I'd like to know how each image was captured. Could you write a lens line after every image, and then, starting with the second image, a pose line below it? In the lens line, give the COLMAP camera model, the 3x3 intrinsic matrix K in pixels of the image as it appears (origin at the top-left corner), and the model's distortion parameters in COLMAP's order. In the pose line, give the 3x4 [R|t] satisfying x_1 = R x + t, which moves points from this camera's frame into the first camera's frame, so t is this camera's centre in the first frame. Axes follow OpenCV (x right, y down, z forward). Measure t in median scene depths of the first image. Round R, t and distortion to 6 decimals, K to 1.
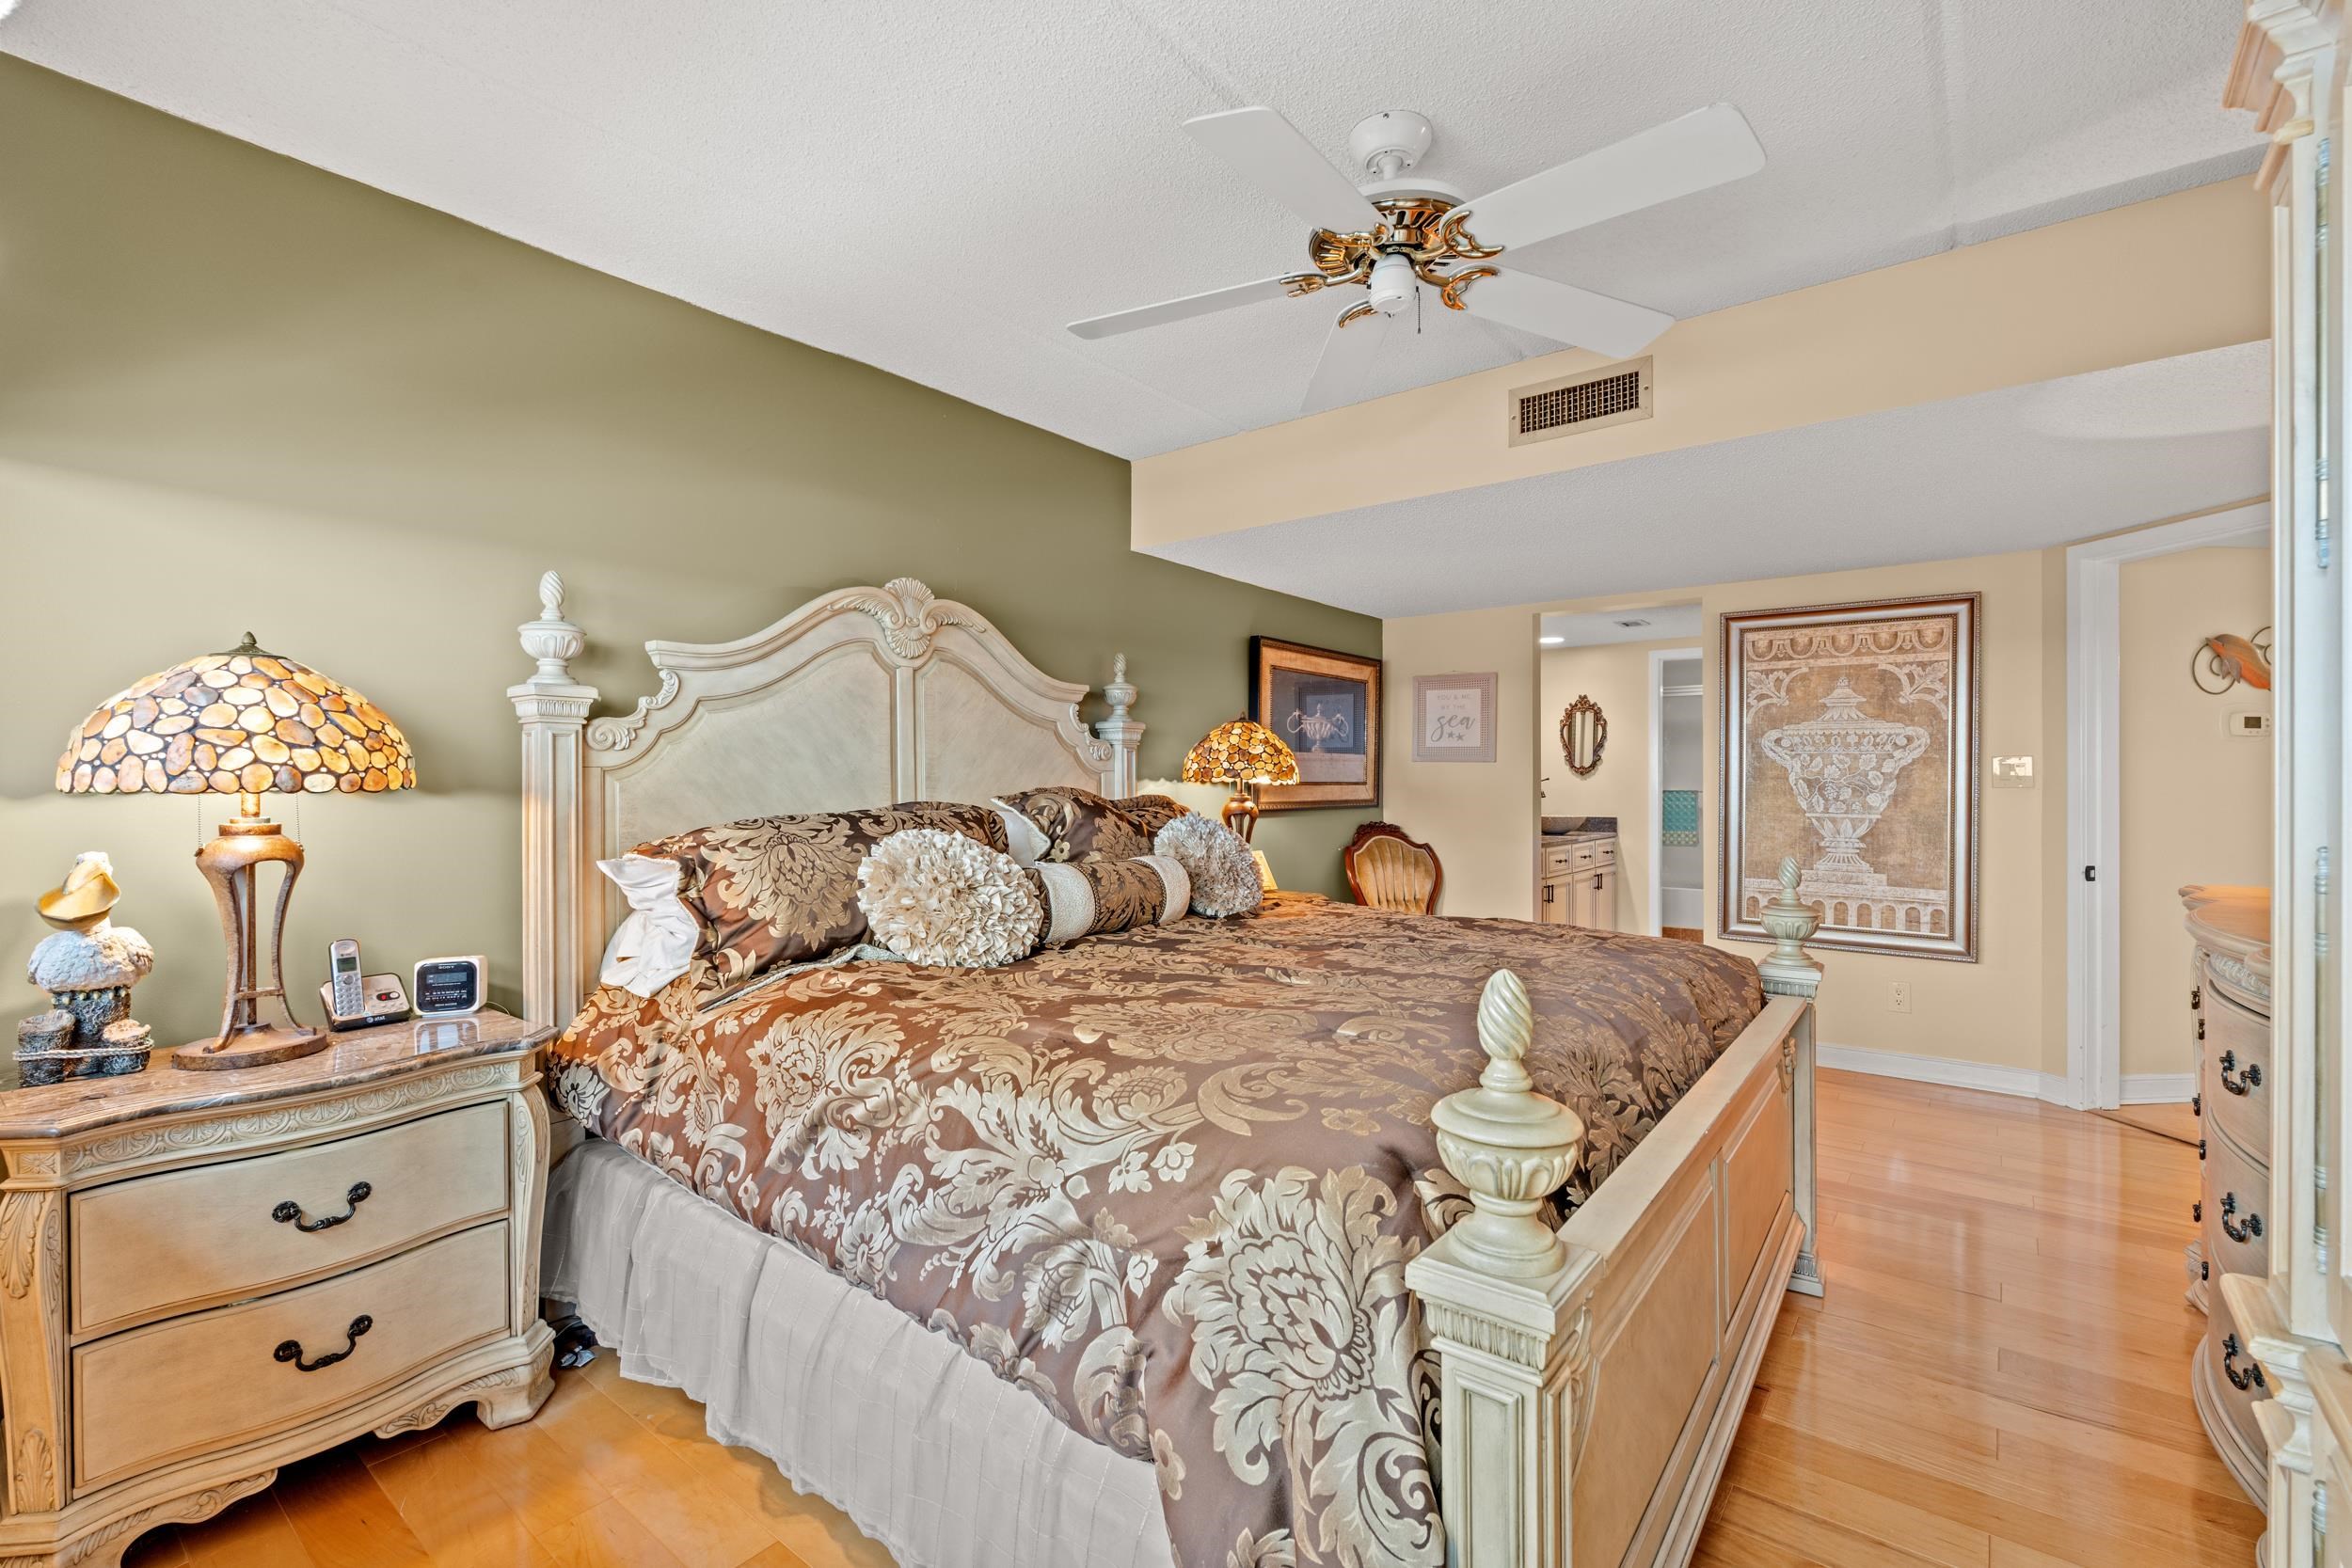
lens RADIAL K [[1040.8, 0, 1182.6], [0, 1040.8, 774.7], [0, 0, 1]] dist [-0.002216, 0.000275]
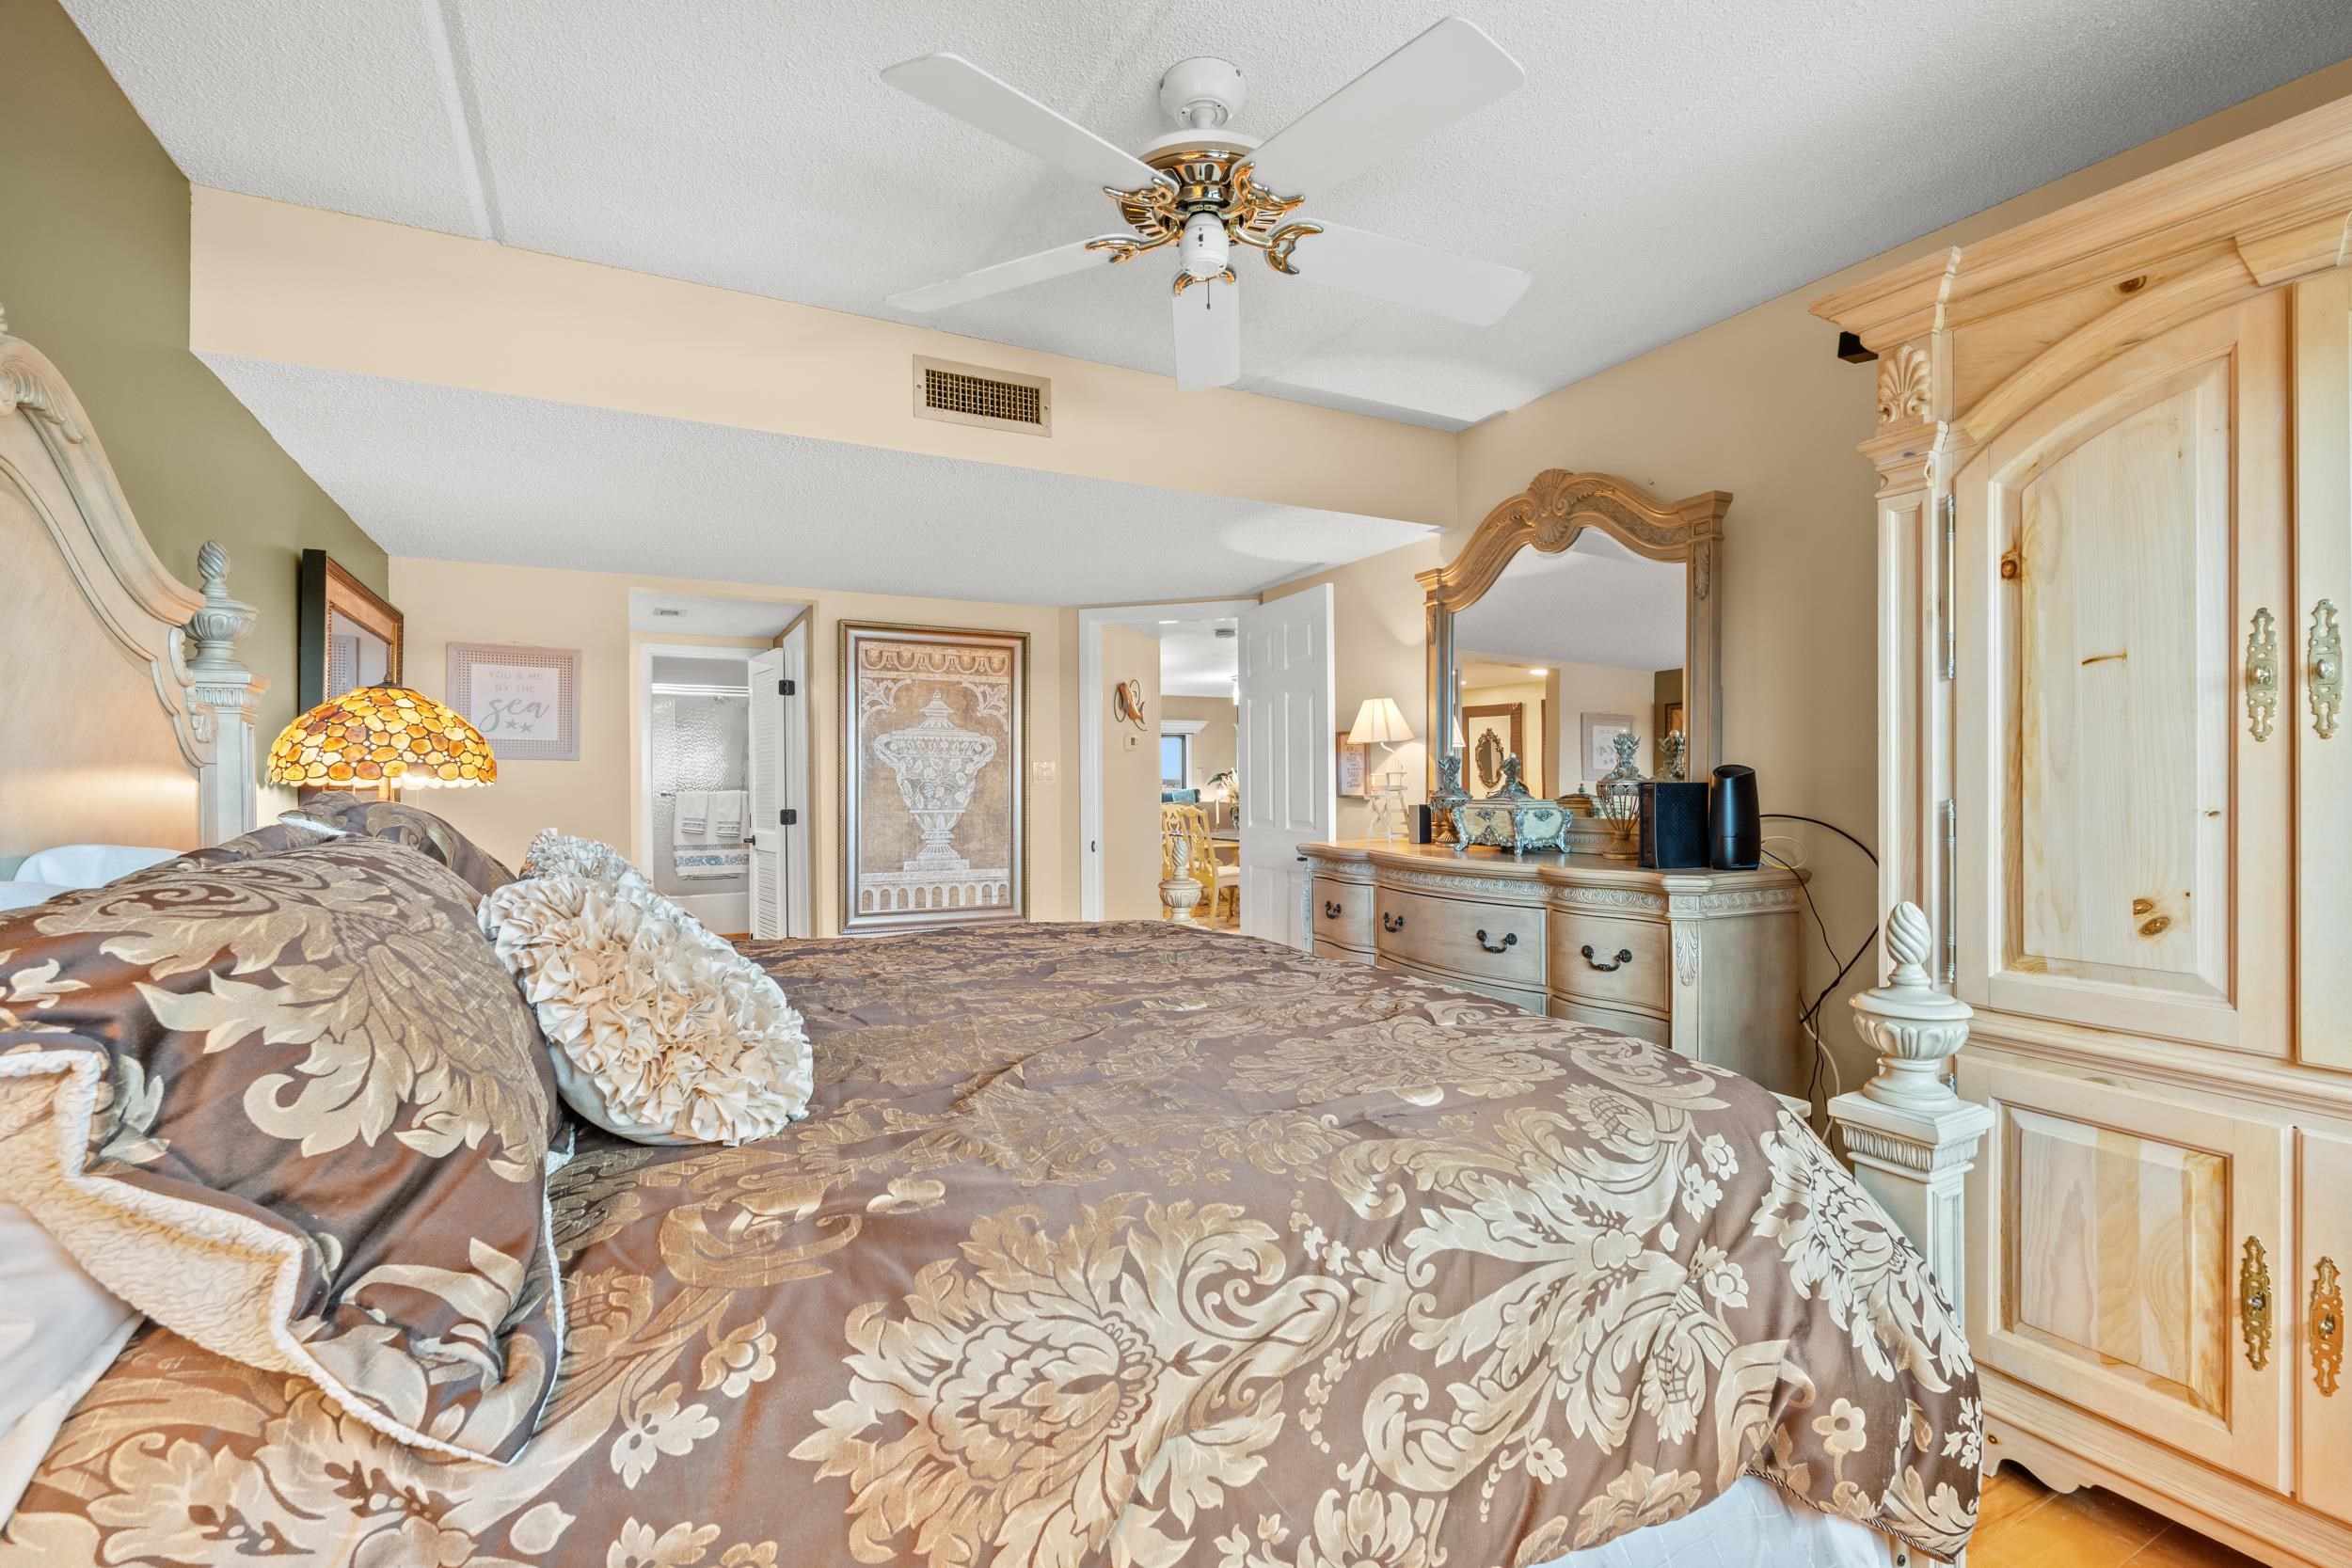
lens RADIAL K [[1040.8, 0, 1159.4], [0, 1040.8, 777.5], [0, 0, 1]] dist [-0.002216, 0.000275]
pose [[0.397404, 0.000945, 0.917643, -0.334657], [0.002346, 0.999995, -0.002045, 0.005234], [-0.917641, 0.002965, 0.397400, 0.329899]]
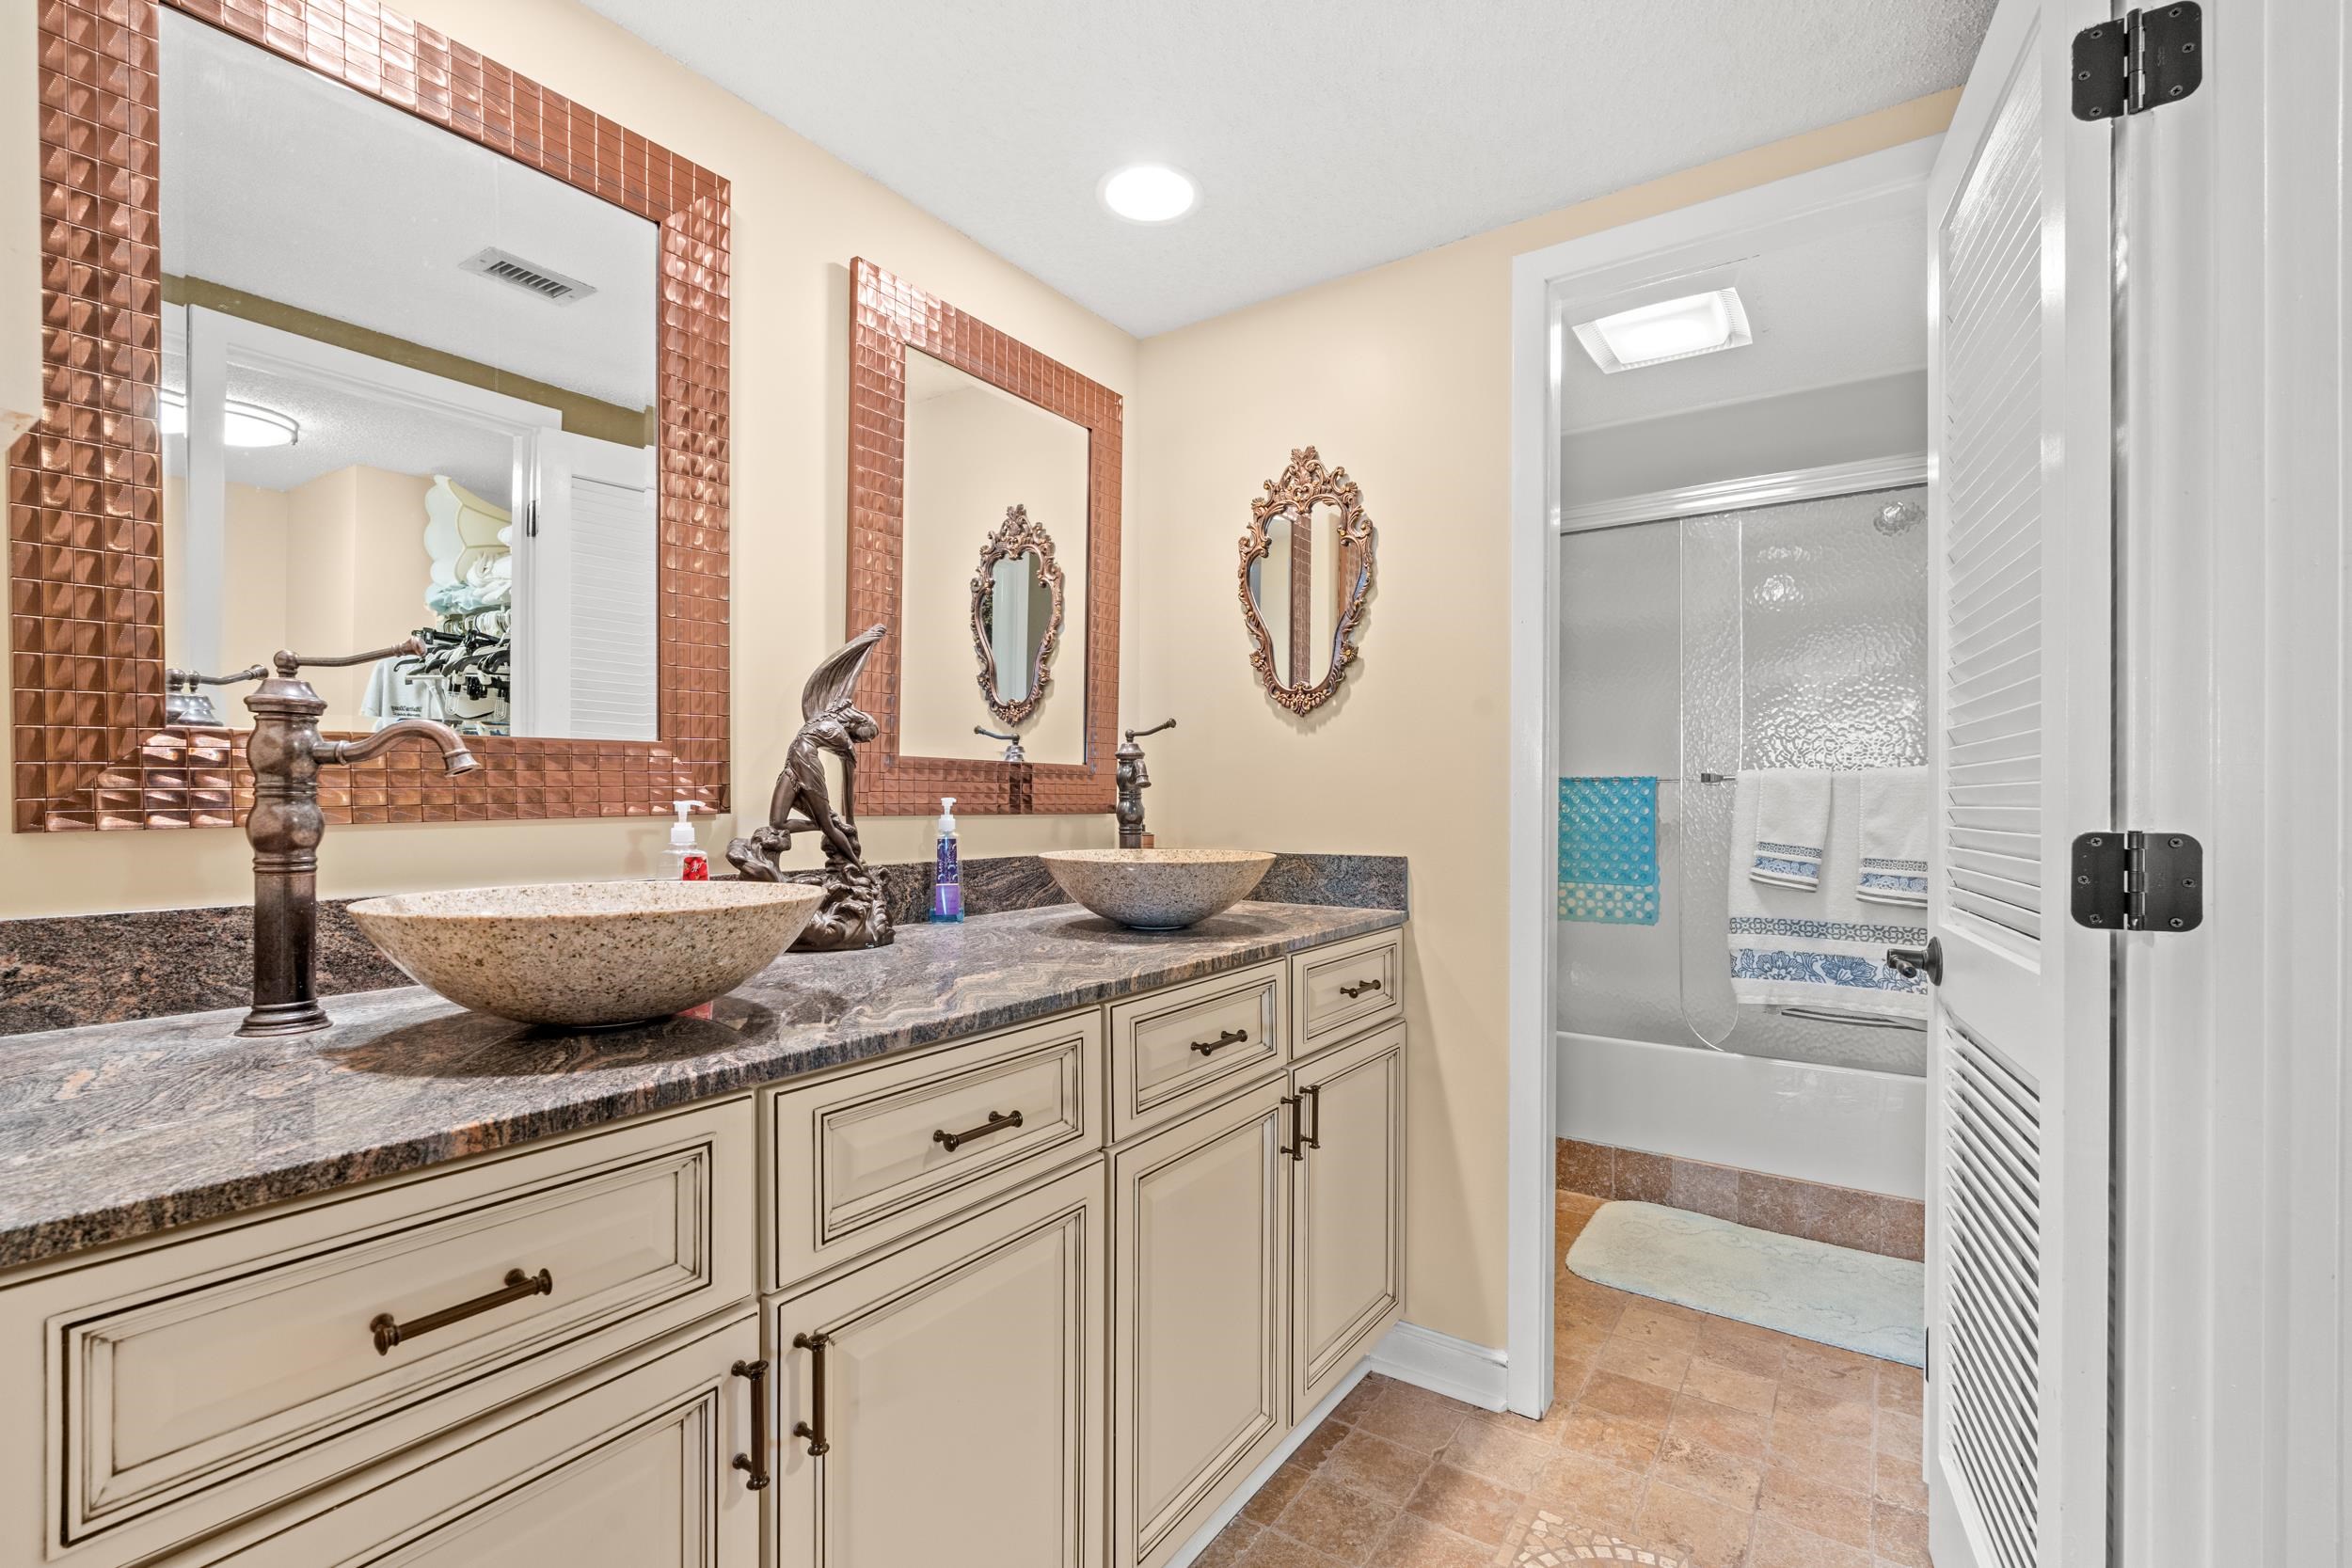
lens RADIAL K [[1040.8, 0, 1176.3], [0, 1040.8, 790.2], [0, 0, 1]] dist [-0.002216, 0.000275]
pose [[0.996829, 0.005439, 0.079387, 0.523940], [-0.005803, 0.999974, 0.004359, 0.034560], [-0.079362, -0.004806, 0.996834, 1.133571]]
